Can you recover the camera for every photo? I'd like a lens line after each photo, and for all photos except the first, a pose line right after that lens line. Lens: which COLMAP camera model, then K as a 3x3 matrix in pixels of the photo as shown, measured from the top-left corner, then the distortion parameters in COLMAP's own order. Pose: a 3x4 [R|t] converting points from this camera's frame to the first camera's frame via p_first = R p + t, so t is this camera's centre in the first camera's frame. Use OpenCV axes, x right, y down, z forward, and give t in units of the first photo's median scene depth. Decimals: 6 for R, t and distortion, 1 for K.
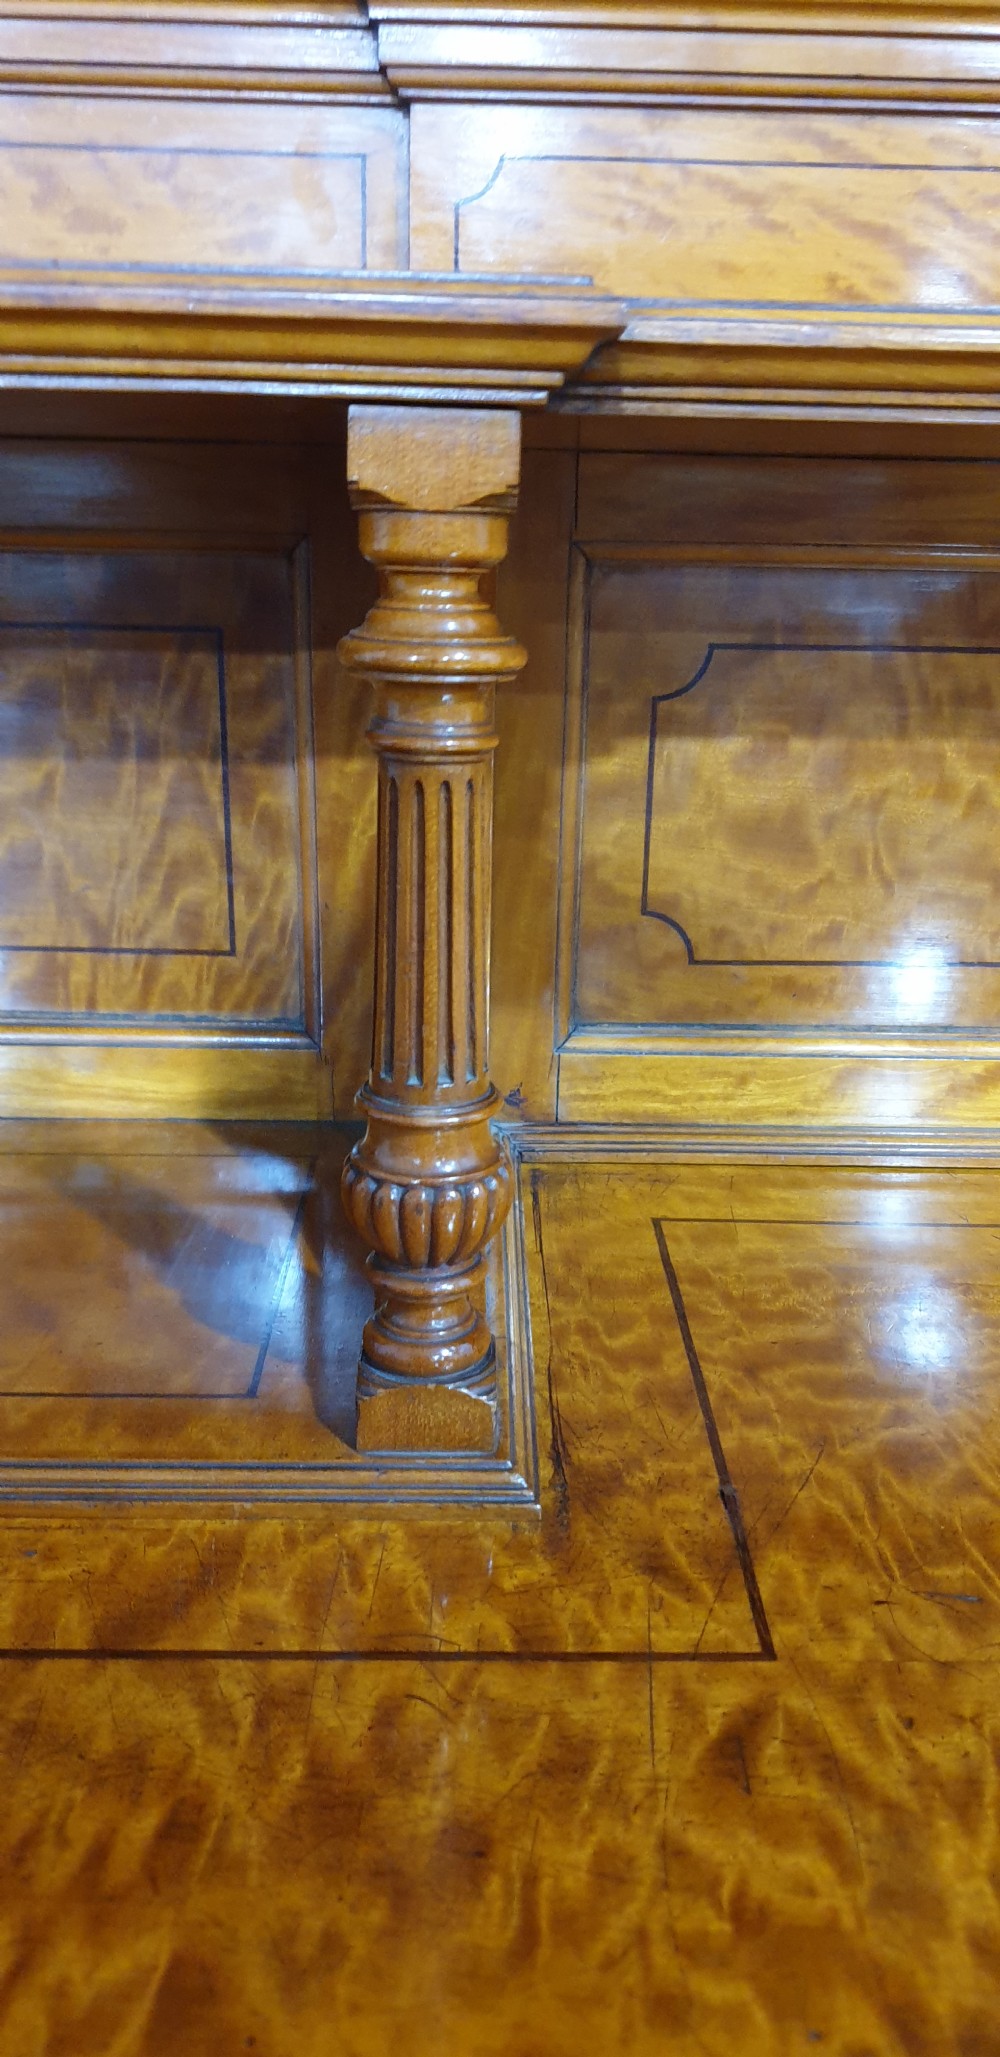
lens RADIAL K [[1596.7, 0, 517.1], [0, 1596.7, 1057.3], [0, 0, 1]] dist [0.060538, -0.044635]
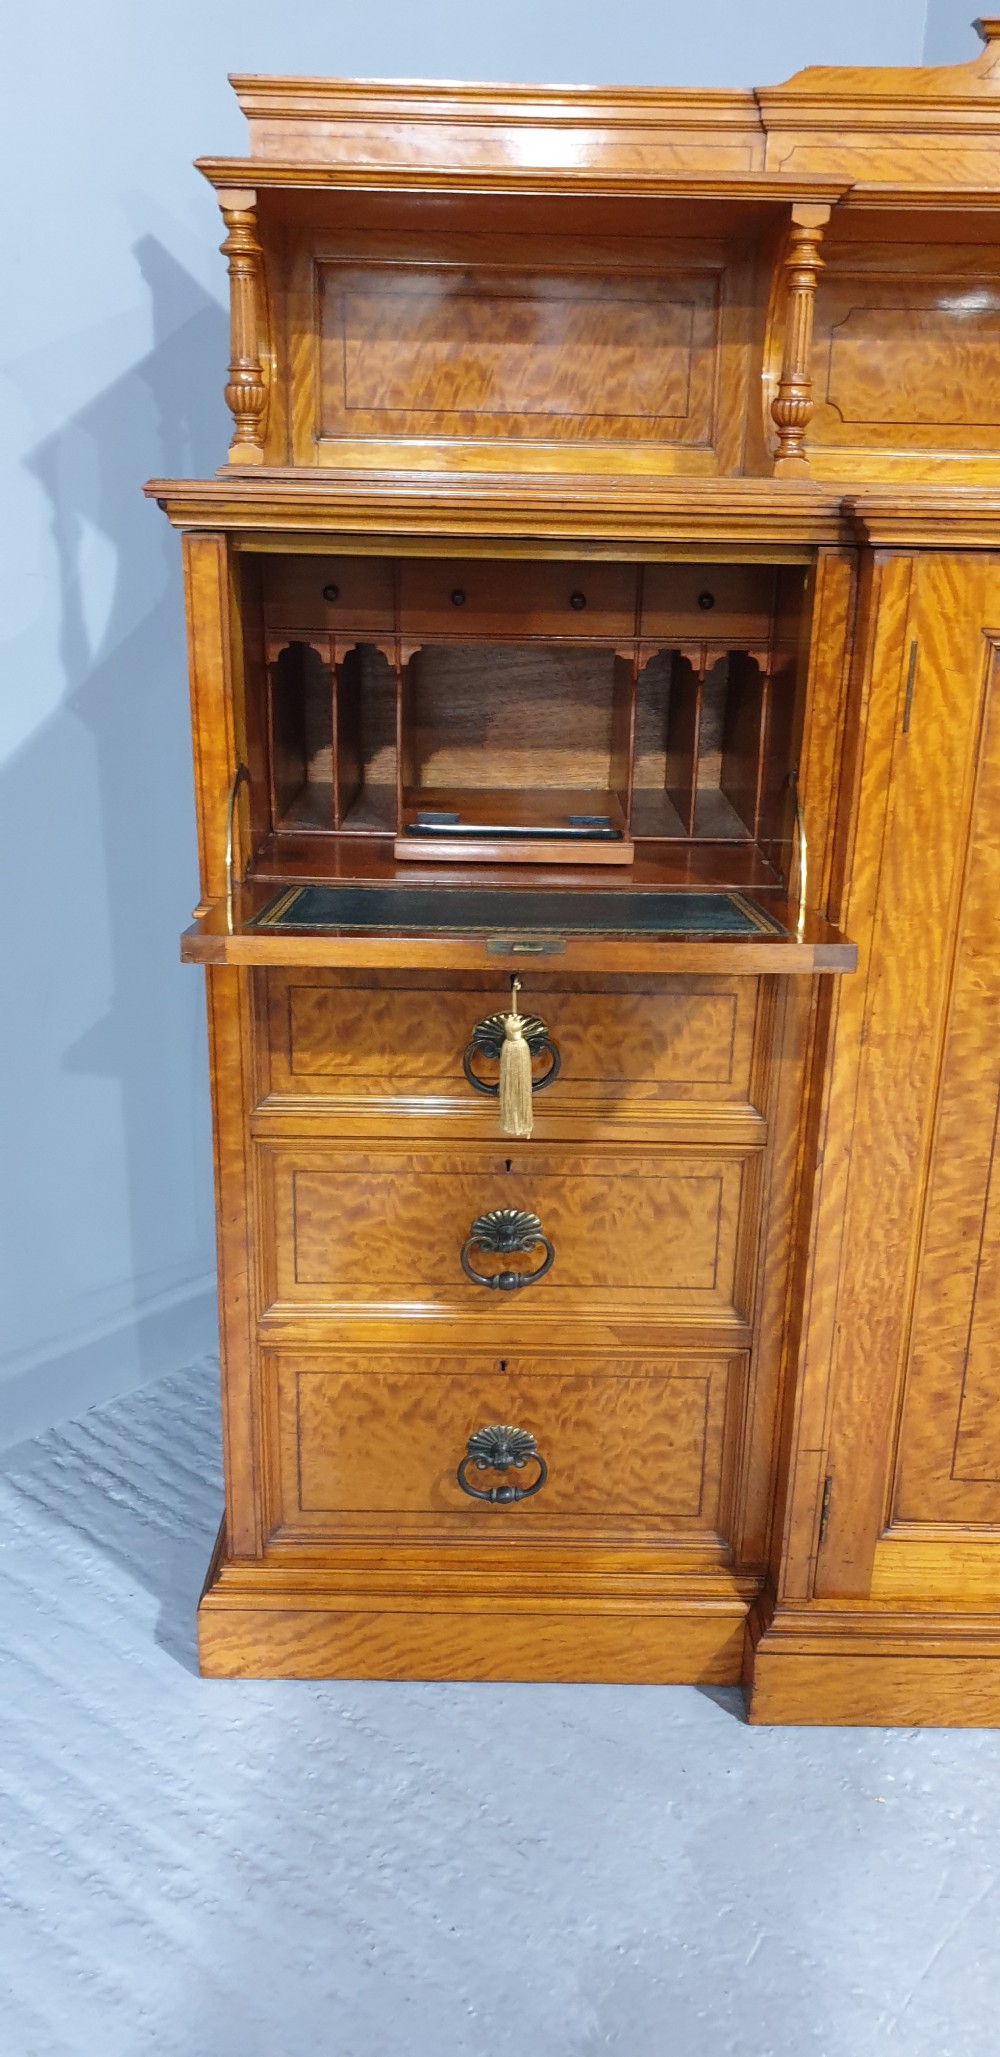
lens RADIAL K [[1596.7, 0, 536.2], [0, 1596.7, 1077.2], [0, 0, 1]] dist [0.060538, -0.044635]
pose [[0.999954, 0.004168, -0.008591, -0.442701], [-0.003930, 0.999614, 0.027494, 1.114985], [0.008703, -0.027459, 0.999585, -2.104443]]
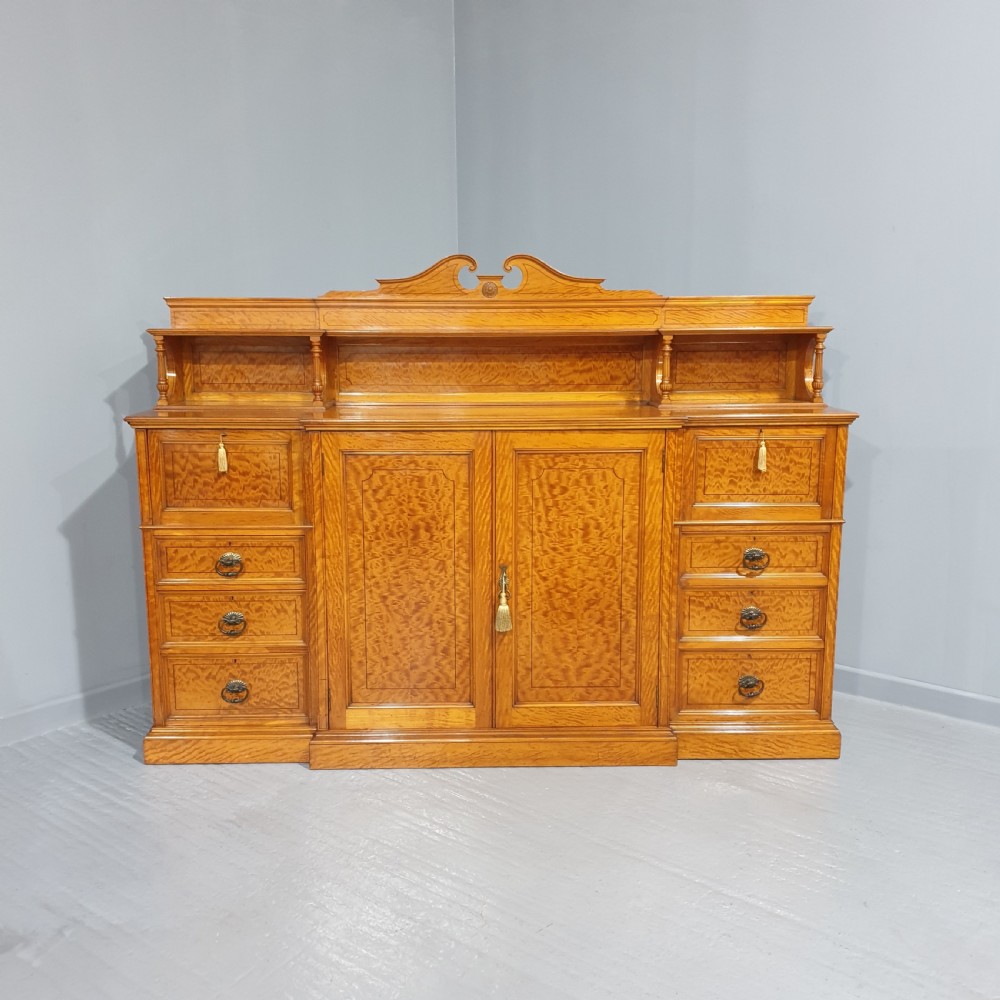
lens RADIAL K [[1034.4, 0, 494.3], [0, 1034.4, 541.8], [0, 0, 1]] dist [0.118513, 0.000000]
pose [[0.999595, -0.021628, -0.018488, 1.143268], [0.019395, 0.993356, -0.113435, 1.731173], [0.020819, 0.113031, 0.993373, -5.512193]]
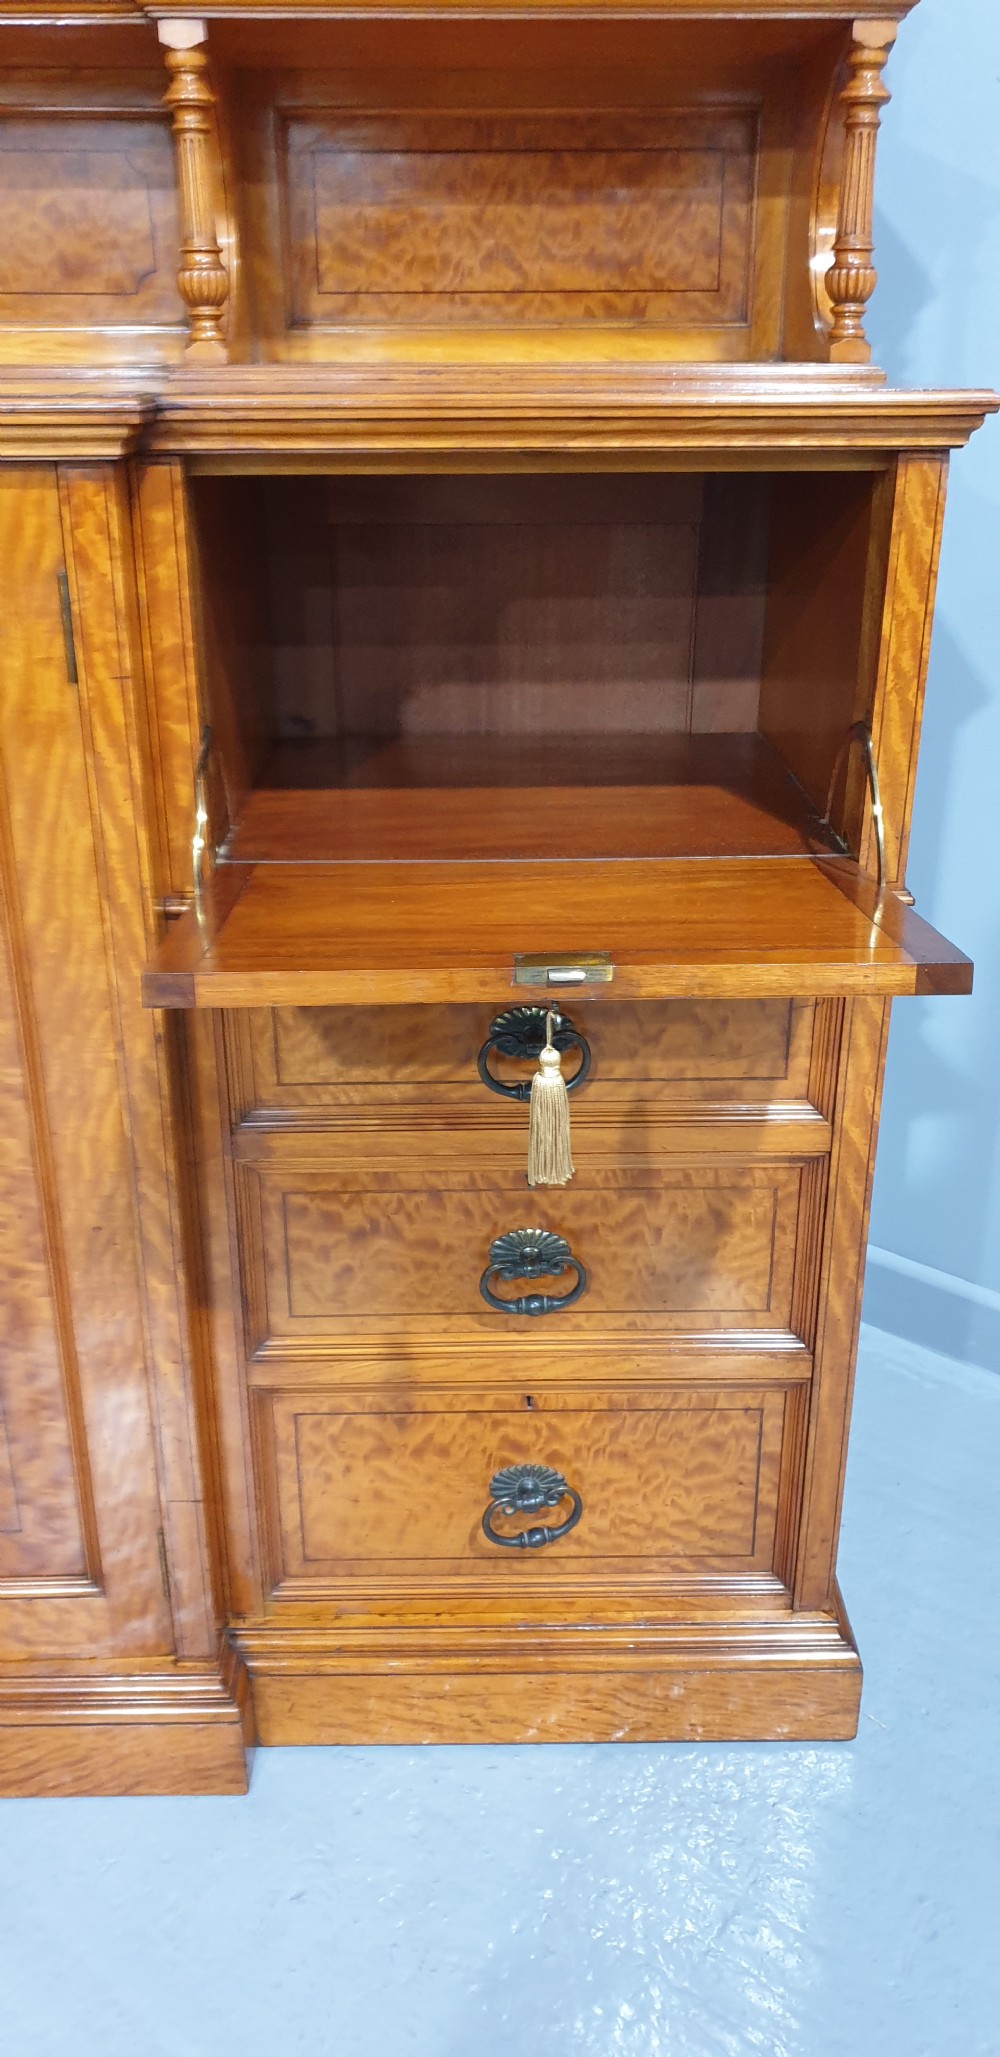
lens RADIAL K [[1596.7, 0, 477.7], [0, 1596.7, 1069.0], [0, 0, 1]] dist [0.060538, -0.044635]
pose [[0.999529, -0.016281, -0.026013, 2.532260], [0.018817, 0.994769, 0.100404, 0.964010], [0.024242, -0.100846, 0.994607, -1.628058]]
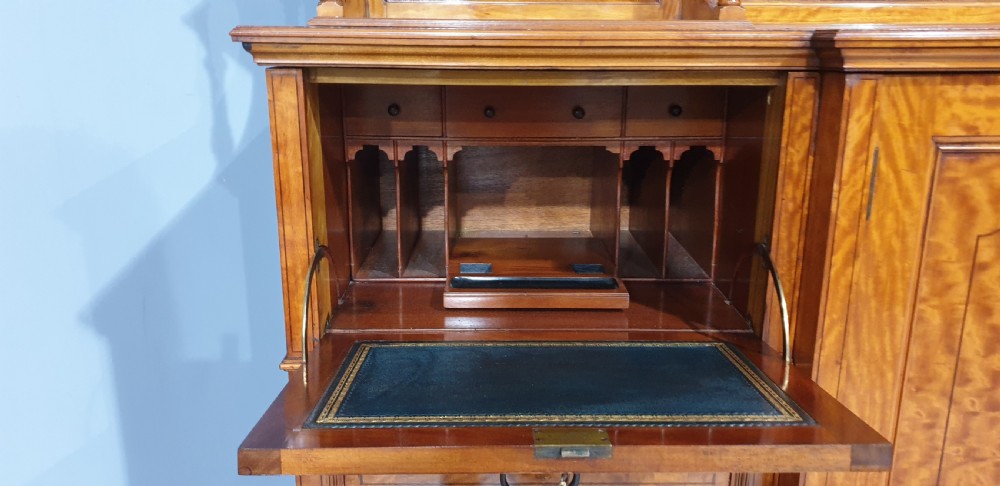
lens RADIAL K [[776.2, 0, 521.3], [0, 776.2, 244.8], [0, 0, 1]] dist [0.060538, -0.044635]
pose [[0.999855, -0.015406, 0.007318, -0.546412], [0.015820, 0.998049, -0.060399, 0.790390], [-0.006373, 0.060506, 0.998147, -1.111094]]
